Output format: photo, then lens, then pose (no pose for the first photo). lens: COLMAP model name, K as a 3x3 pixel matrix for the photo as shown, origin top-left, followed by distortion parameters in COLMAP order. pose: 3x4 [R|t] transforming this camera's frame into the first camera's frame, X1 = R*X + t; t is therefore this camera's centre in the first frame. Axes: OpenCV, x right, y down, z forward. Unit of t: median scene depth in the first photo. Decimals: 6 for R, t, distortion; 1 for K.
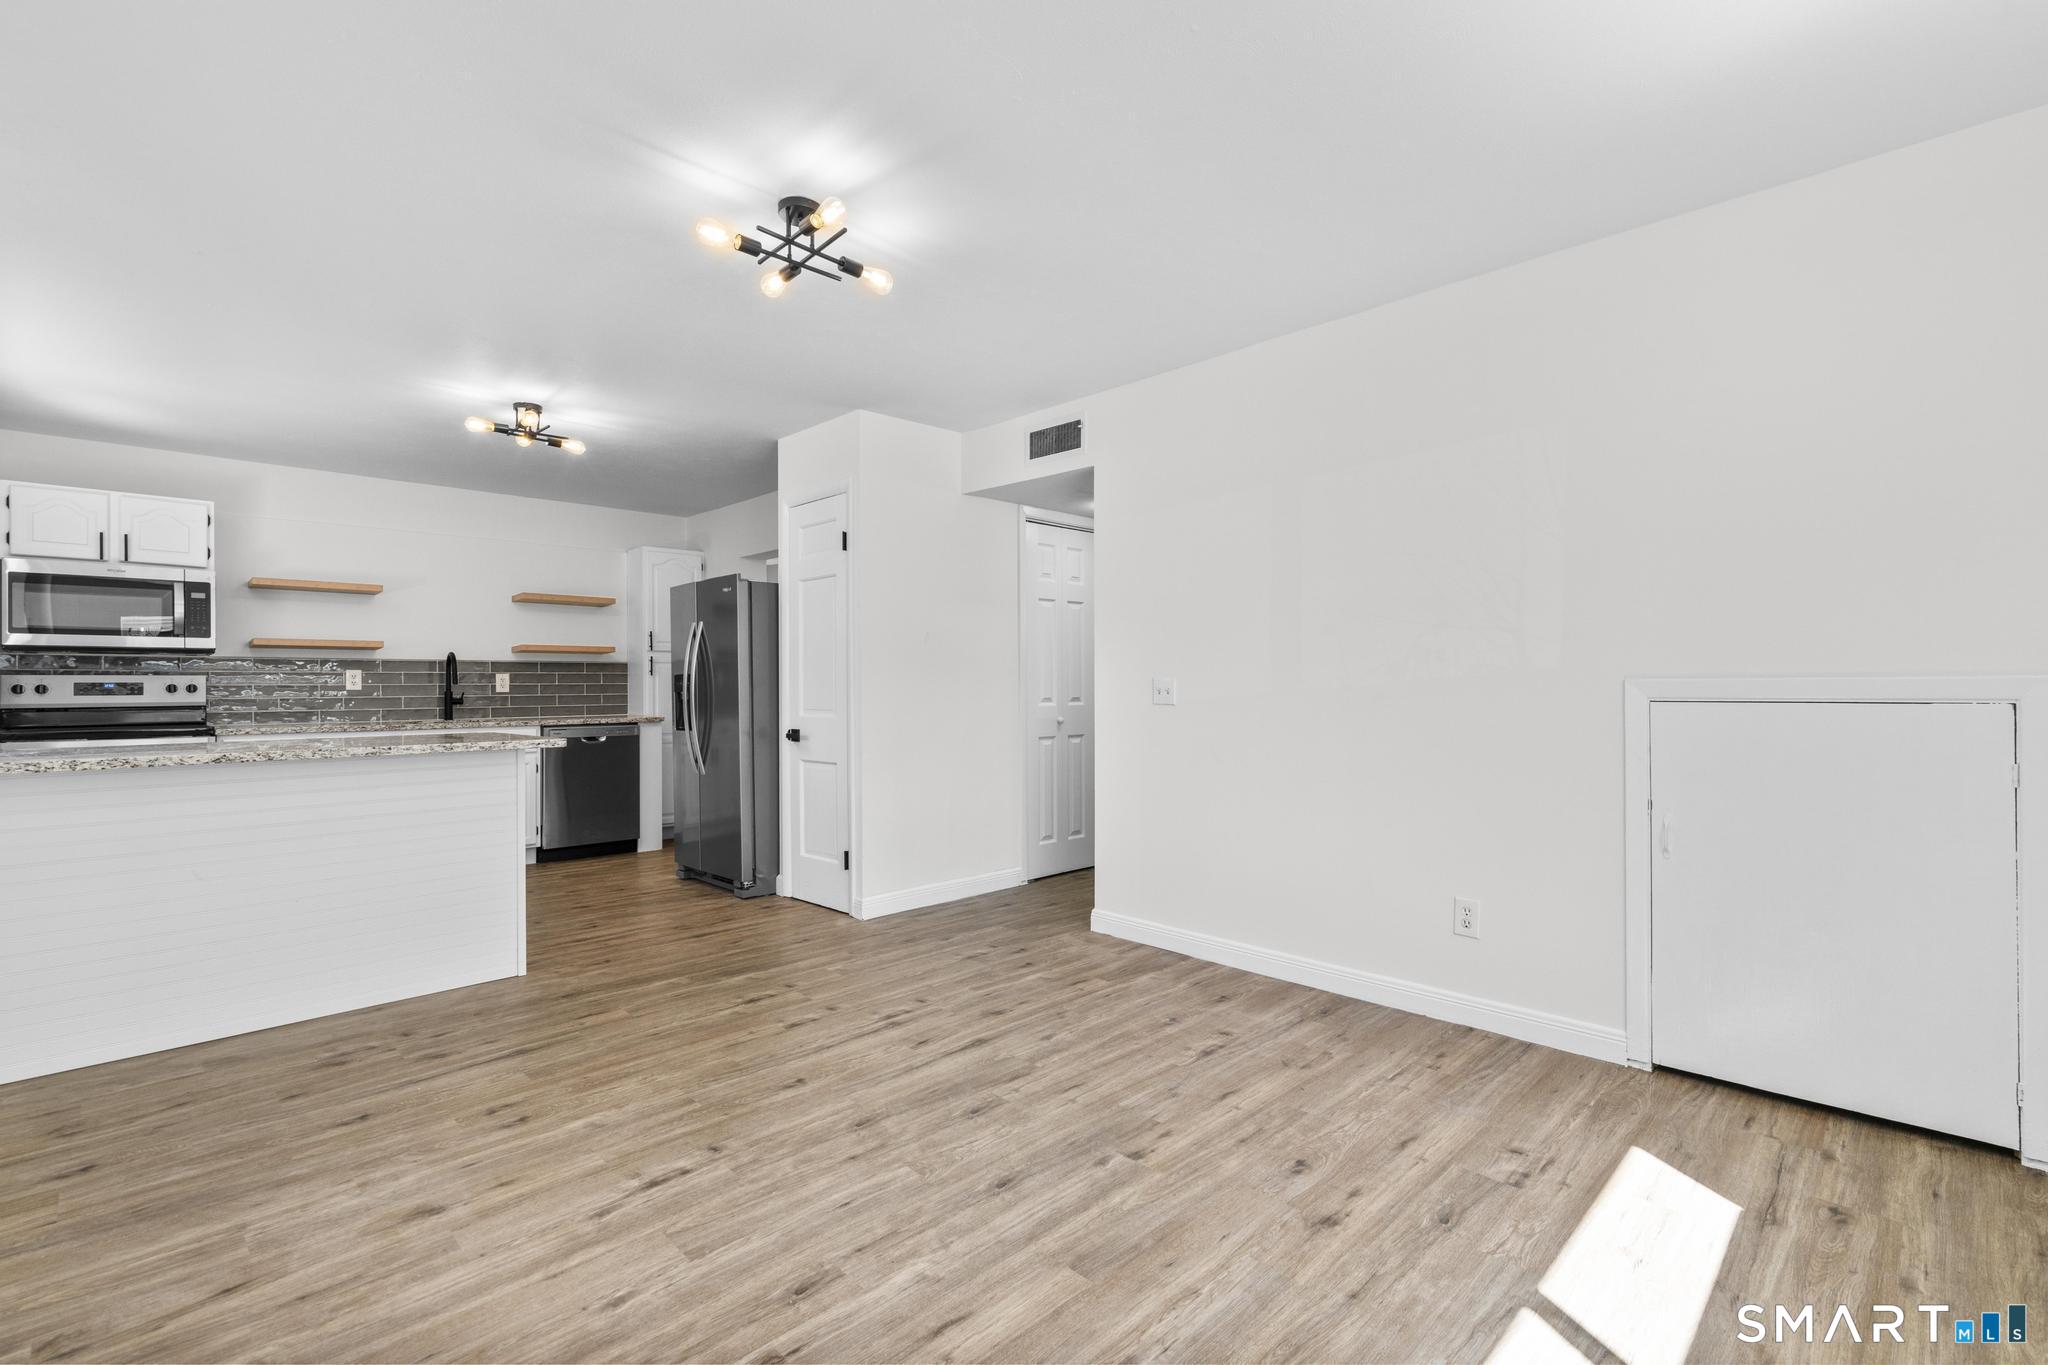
lens RADIAL K [[925.4, 0, 1037.7], [0, 925.4, 683.9], [0, 0, 1]] dist [-0.006043, 0.001019]
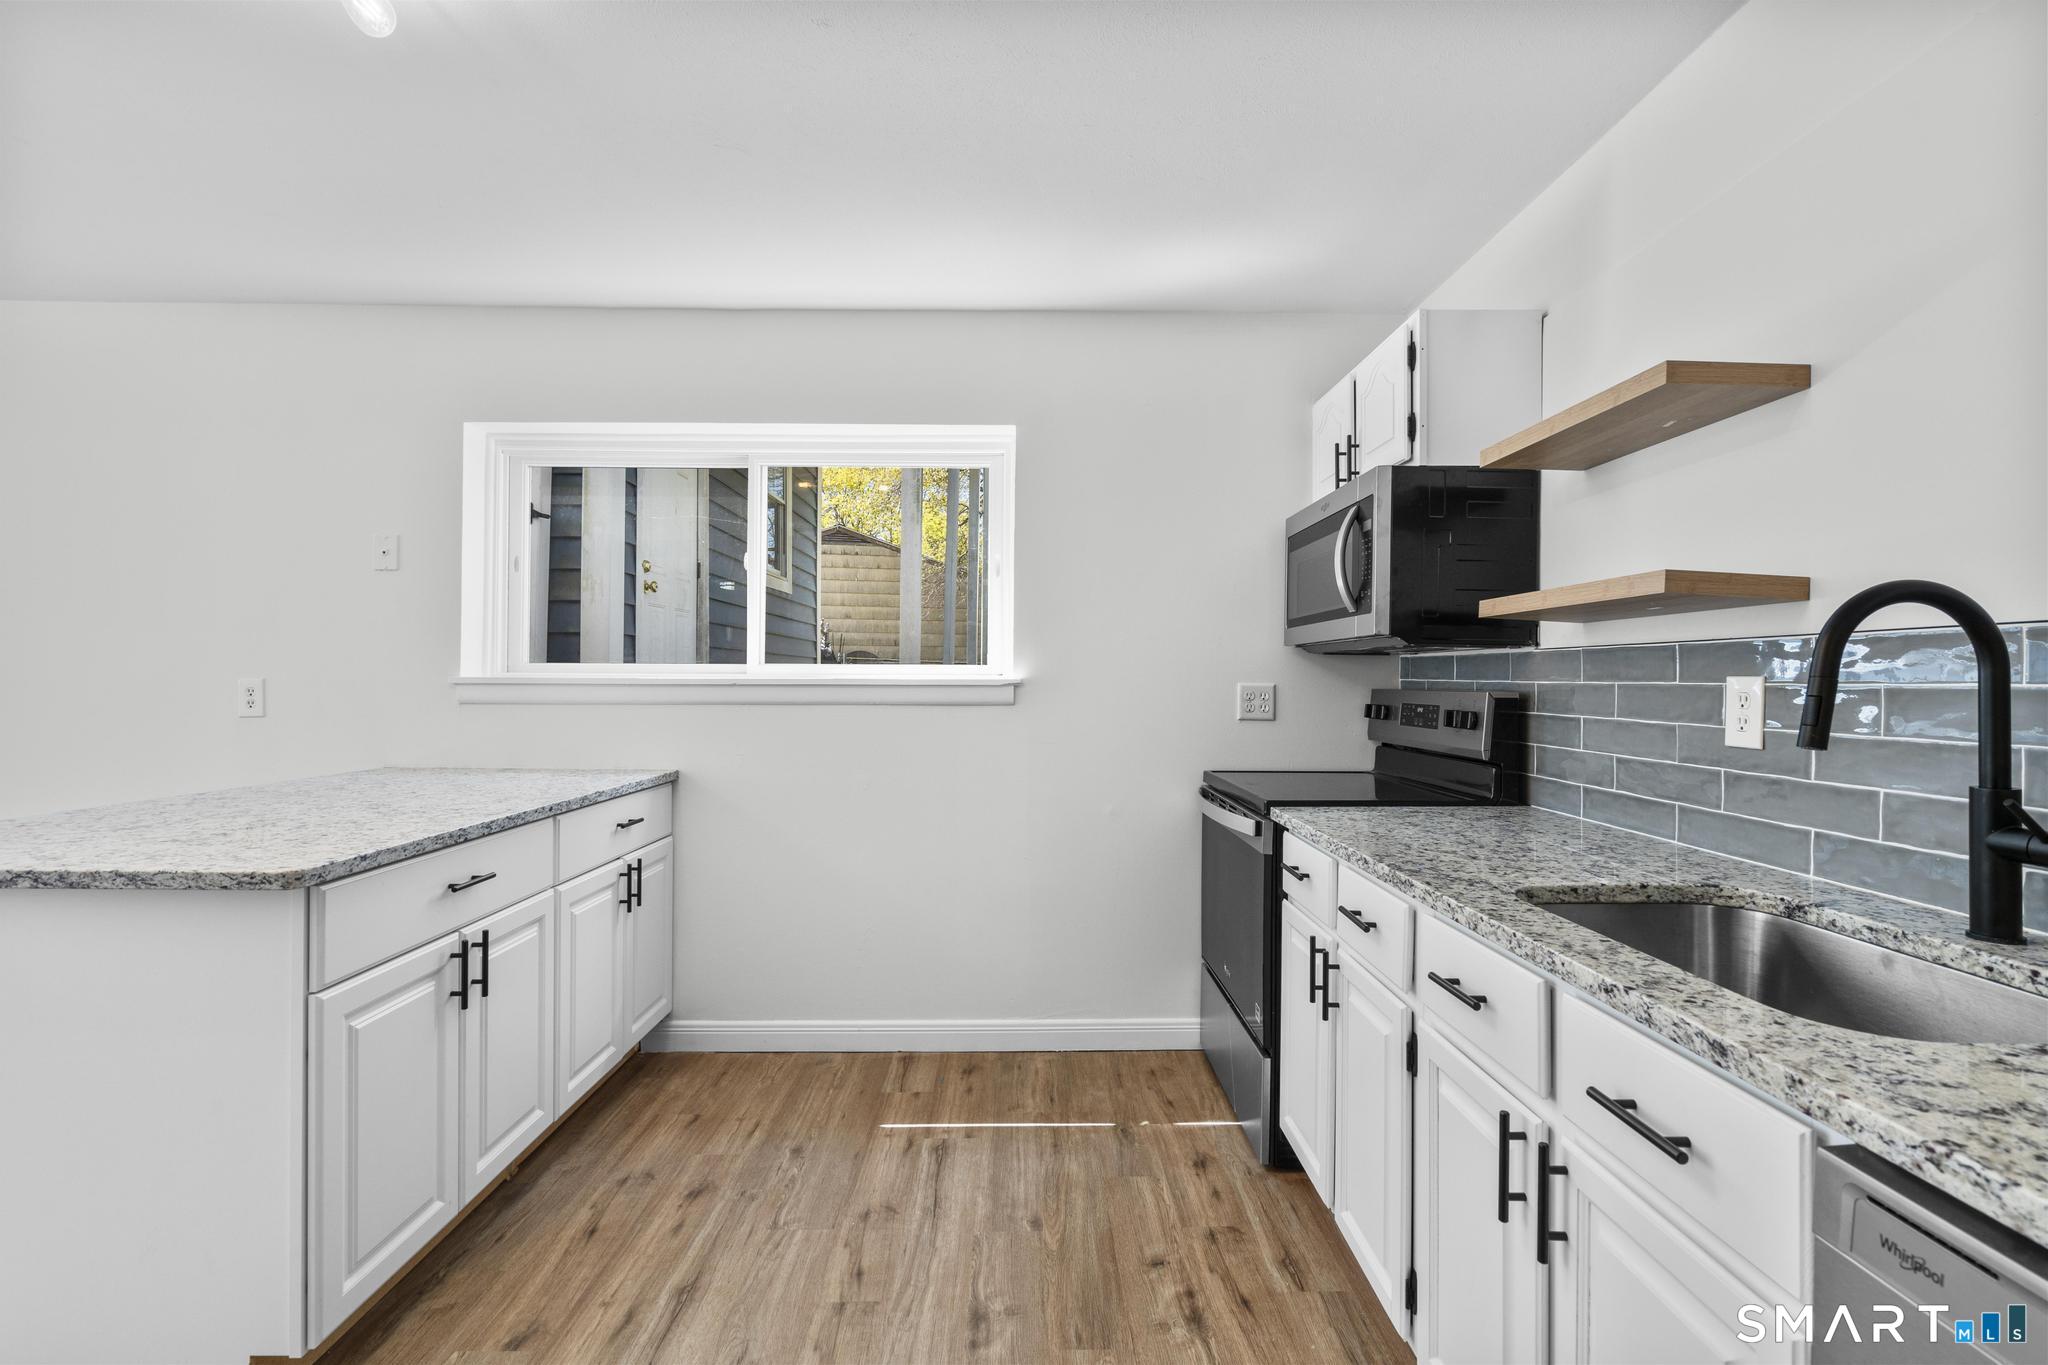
lens RADIAL K [[925.4, 0, 1028.0], [0, 925.4, 675.1], [0, 0, 1]] dist [-0.006043, 0.001019]
pose [[-0.699217, 0.000433, -0.714909, -0.448057], [0.001842, 0.999998, -0.001196, -0.018256], [0.714907, -0.002153, -0.699217, 1.216432]]
